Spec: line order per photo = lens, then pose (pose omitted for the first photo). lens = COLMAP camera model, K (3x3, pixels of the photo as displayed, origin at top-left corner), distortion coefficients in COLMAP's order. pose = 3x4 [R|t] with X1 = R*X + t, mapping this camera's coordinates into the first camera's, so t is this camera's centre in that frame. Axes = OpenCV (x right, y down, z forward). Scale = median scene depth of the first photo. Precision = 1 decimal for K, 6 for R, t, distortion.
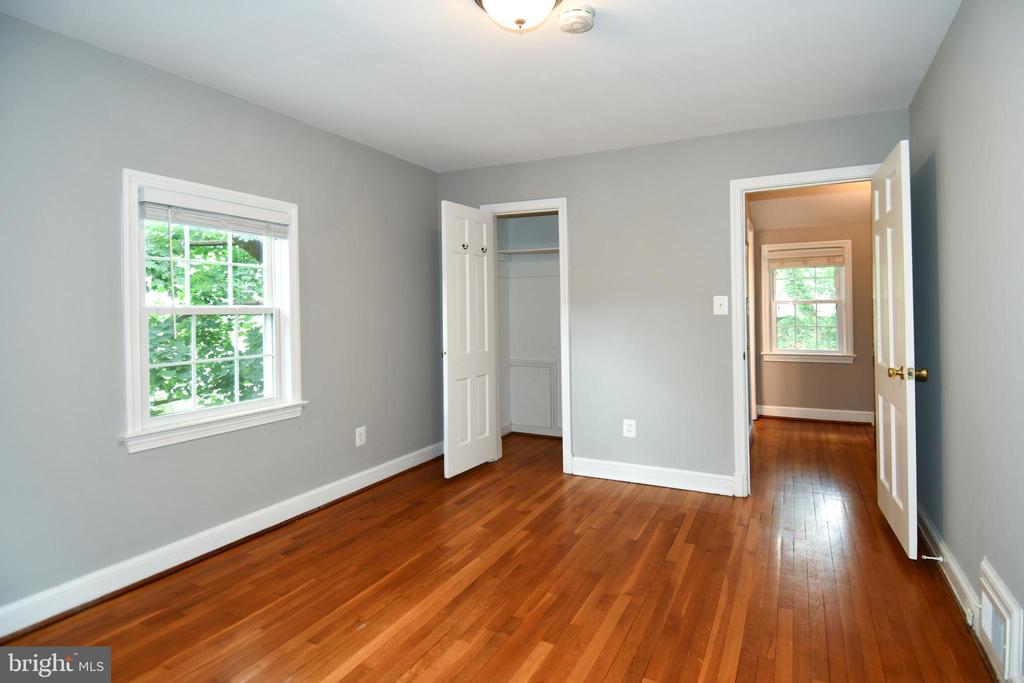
lens RADIAL K [[546.5, 0, 538.5], [0, 546.5, 326.5], [0, 0, 1]] dist [0.061520, -0.043845]
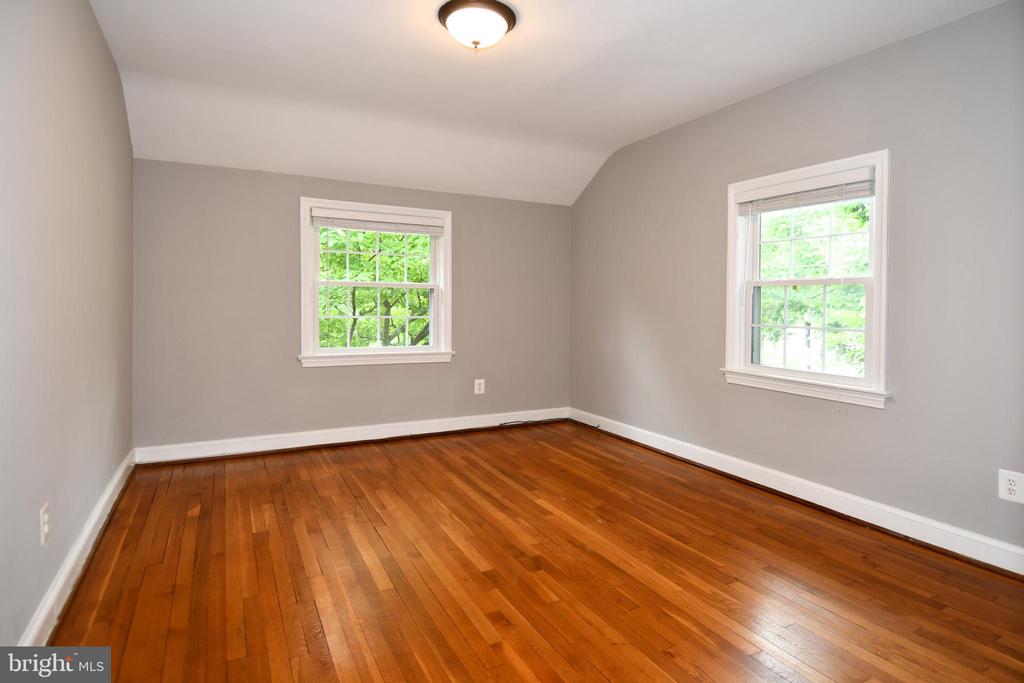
lens RADIAL K [[546.5, 0, 538.5], [0, 546.5, 326.5], [0, 0, 1]] dist [0.061520, -0.043845]
pose [[-0.590811, 0.032671, -0.806148, 0.714275], [-0.022856, 0.998101, 0.057201, 0.011945], [0.806486, 0.052220, -0.588942, 1.459392]]
